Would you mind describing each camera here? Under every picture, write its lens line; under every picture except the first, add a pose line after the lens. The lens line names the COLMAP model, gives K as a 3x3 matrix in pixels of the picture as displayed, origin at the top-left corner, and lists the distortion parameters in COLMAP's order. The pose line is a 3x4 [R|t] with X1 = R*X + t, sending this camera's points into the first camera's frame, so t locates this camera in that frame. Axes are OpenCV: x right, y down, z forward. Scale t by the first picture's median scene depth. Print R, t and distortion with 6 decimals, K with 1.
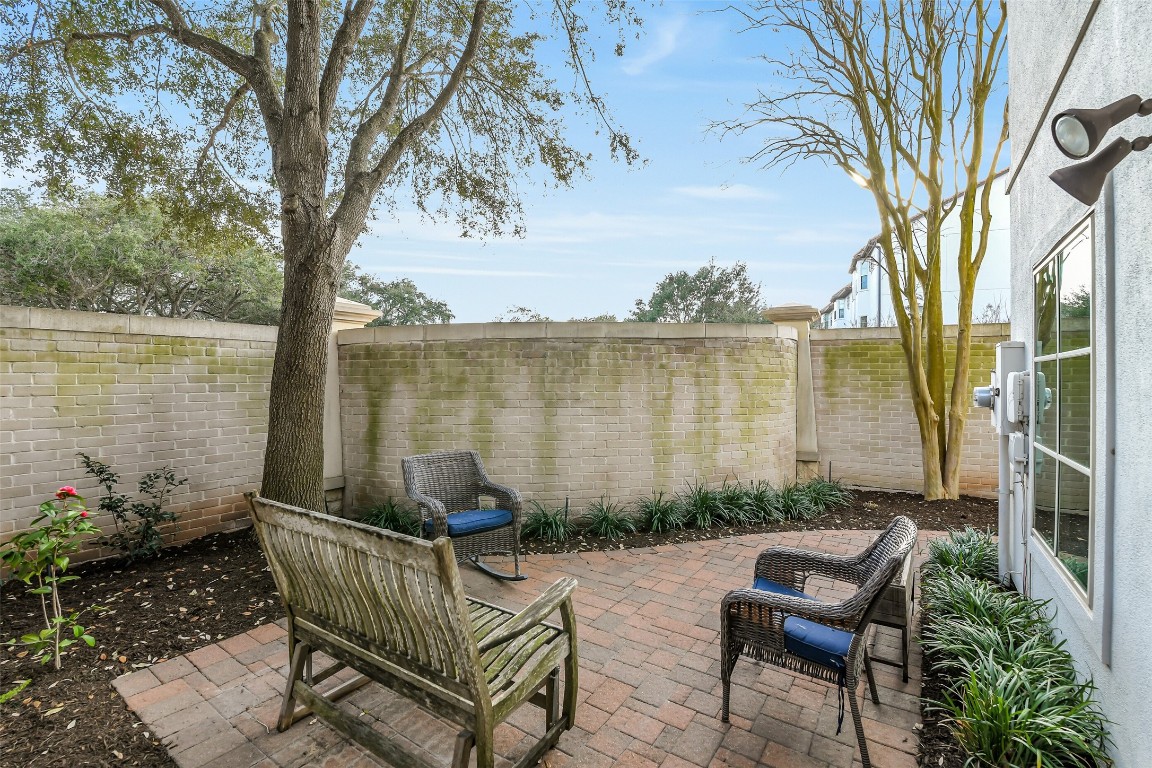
lens RADIAL K [[503.8, 0, 580.3], [0, 503.8, 382.3], [0, 0, 1]] dist [-0.008904, -0.000457]
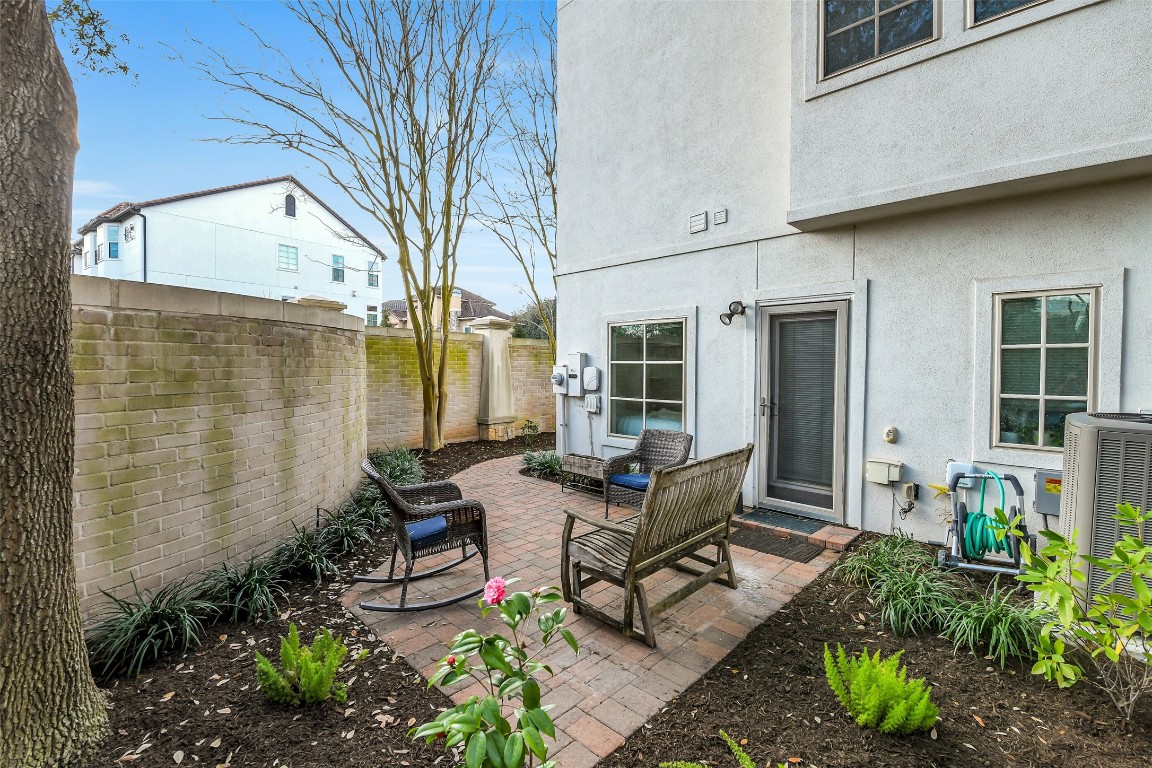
lens RADIAL K [[503.8, 0, 578.5], [0, 503.8, 378.9], [0, 0, 1]] dist [-0.008904, -0.000457]
pose [[0.165109, -0.028944, 0.985850, -0.779465], [0.002650, 0.999579, 0.028904, -0.018296], [-0.986272, -0.002159, 0.165116, 0.400043]]
